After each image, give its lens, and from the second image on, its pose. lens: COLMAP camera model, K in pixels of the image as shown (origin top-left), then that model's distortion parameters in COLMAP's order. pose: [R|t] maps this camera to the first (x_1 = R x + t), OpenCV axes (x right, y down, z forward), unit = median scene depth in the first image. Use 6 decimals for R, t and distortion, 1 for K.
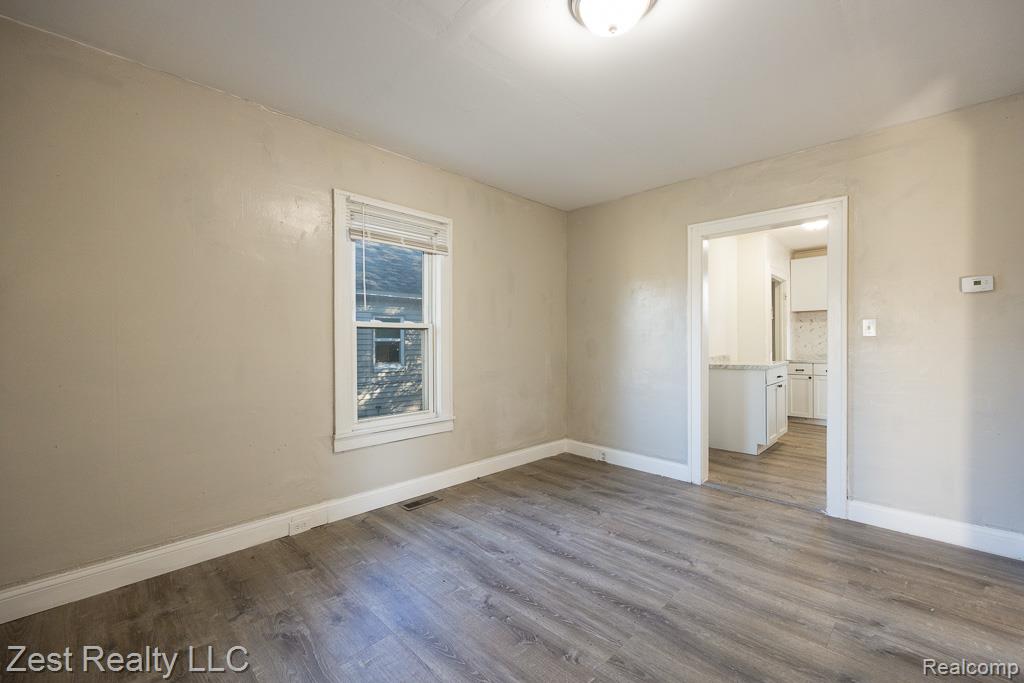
lens RADIAL K [[415.0, 0, 516.9], [0, 415.0, 346.1], [0, 0, 1]] dist [-0.000374, -0.000112]
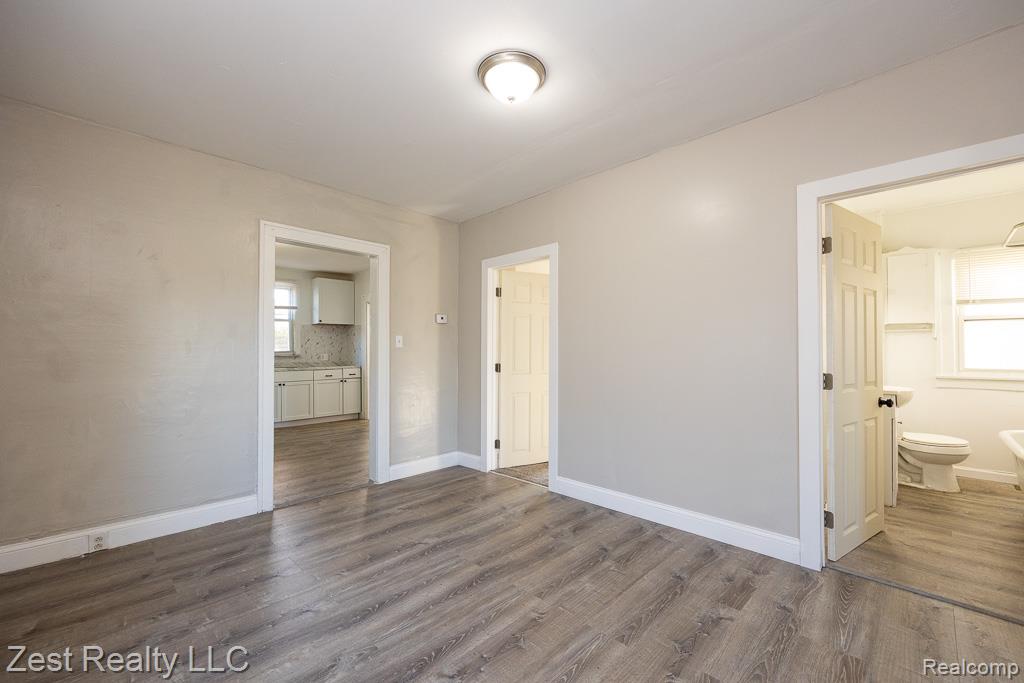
lens RADIAL K [[415.0, 0, 516.9], [0, 415.0, 346.1], [0, 0, 1]] dist [-0.000374, -0.000112]
pose [[0.011231, 0.011997, 0.999865, -0.659618], [0.014627, 0.999819, -0.012160, -0.005692], [-0.999830, 0.014761, 0.011054, 0.643086]]
